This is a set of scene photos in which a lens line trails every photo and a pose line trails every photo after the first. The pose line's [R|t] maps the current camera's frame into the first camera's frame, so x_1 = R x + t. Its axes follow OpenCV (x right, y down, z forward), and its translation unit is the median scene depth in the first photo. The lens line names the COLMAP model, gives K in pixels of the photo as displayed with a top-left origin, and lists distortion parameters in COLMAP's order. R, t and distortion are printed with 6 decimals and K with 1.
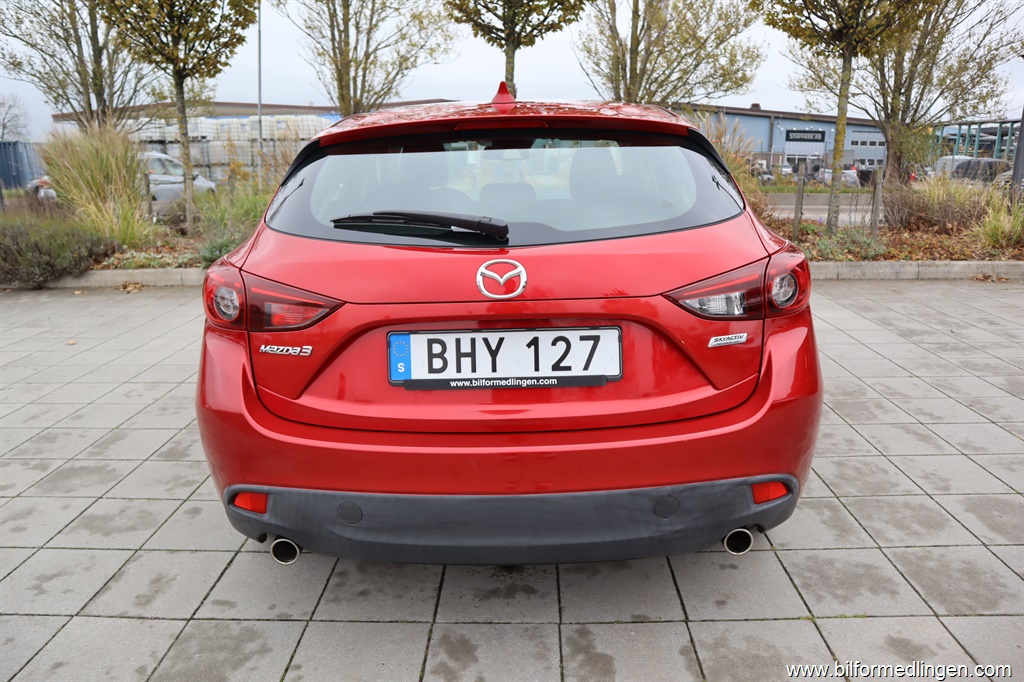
lens RADIAL K [[712.0, 0, 512.0], [0, 712.0, 341.0], [0, 0, 1]] dist [-0.128630, 0.080445]
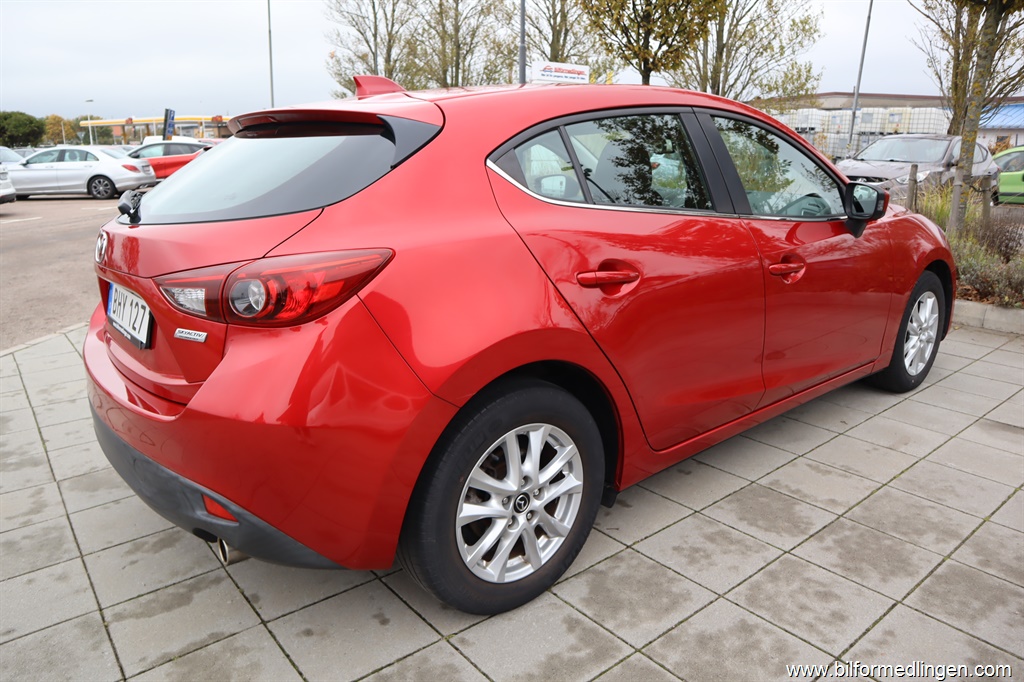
lens RADIAL K [[710.4, 0, 512.0], [0, 710.4, 341.0], [0, 0, 1]] dist [-0.135016, 0.084204]
pose [[0.645017, 0.208920, -0.735054, 0.945580], [-0.200089, 0.974516, 0.101401, -0.128819], [0.737507, 0.081671, 0.670383, 0.494828]]
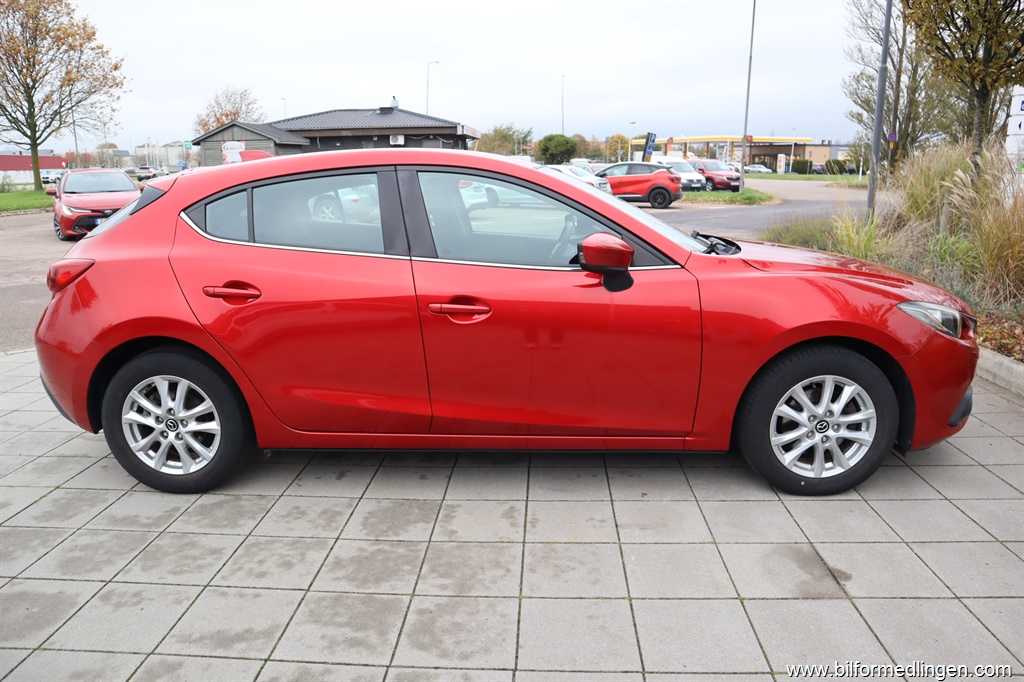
lens RADIAL K [[712.0, 0, 512.0], [0, 712.0, 341.0], [0, 0, 1]] dist [-0.128630, 0.080445]
pose [[-0.023509, 0.243704, -0.969565, 1.591366], [-0.251361, 0.937237, 0.241672, -0.484628], [0.967608, 0.249392, 0.039224, 1.600430]]
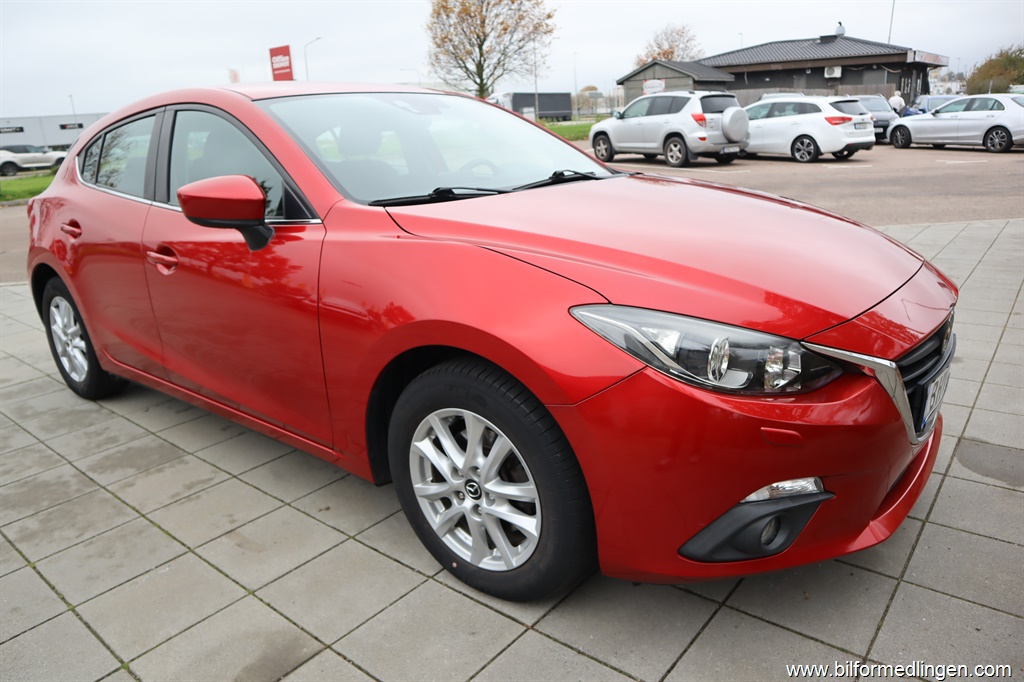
lens RADIAL K [[712.0, 0, 512.0], [0, 712.0, 341.0], [0, 0, 1]] dist [-0.128630, 0.080445]
pose [[-0.612677, 0.271880, -0.742097, 0.913070], [-0.149259, 0.882266, 0.446462, -0.685007], [0.776111, 0.384301, -0.499964, 2.599919]]
